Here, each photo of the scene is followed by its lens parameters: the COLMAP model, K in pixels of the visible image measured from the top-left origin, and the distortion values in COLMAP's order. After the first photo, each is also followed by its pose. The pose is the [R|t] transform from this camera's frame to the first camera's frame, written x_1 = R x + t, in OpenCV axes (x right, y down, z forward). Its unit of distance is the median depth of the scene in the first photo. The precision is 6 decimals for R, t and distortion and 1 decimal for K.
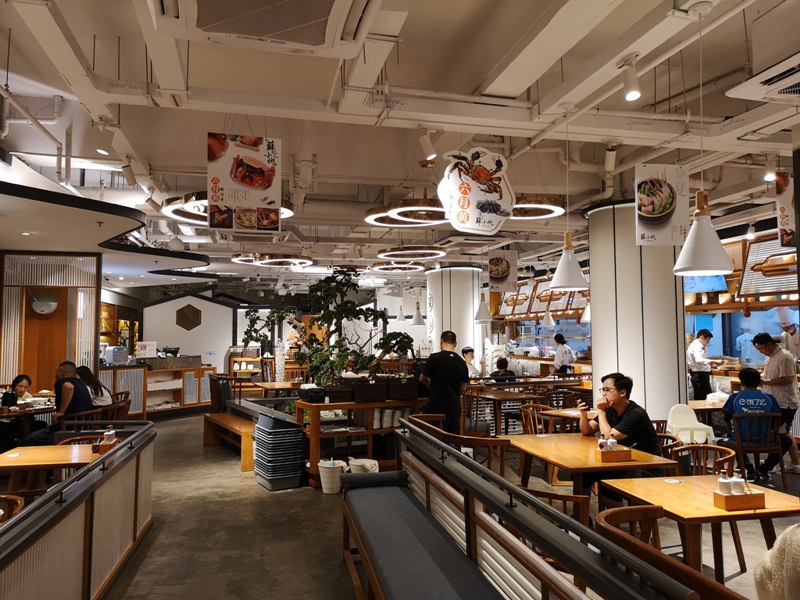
lens RADIAL K [[620.7, 0, 405.6], [0, 620.7, 300.1], [0, 0, 1]] dist [0.005550, -0.000244]
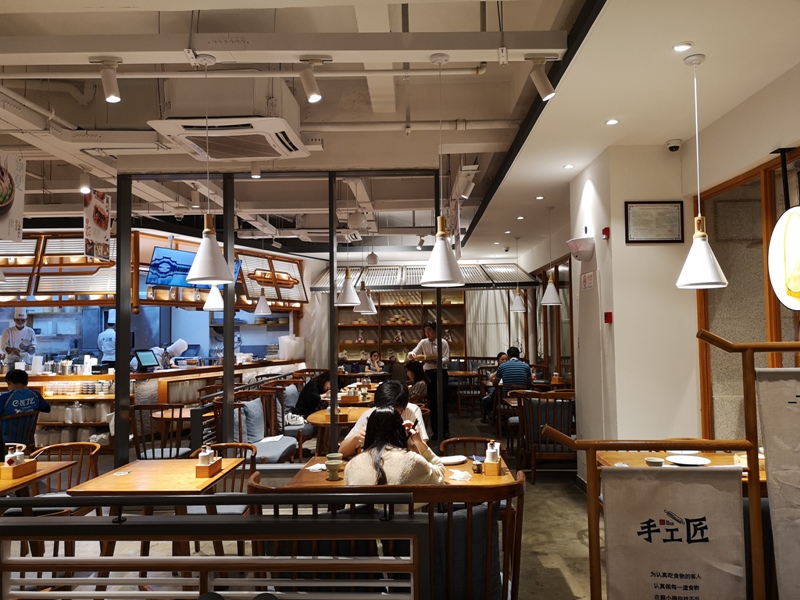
lens RADIAL K [[620.7, 0, 404.4], [0, 620.7, 298.7], [0, 0, 1]] dist [0.005550, -0.000244]
pose [[0.219002, 0.047770, 0.974554, -0.371184], [-0.042667, 0.998314, -0.039347, 0.011690], [-0.974791, -0.032964, 0.220671, 0.225404]]
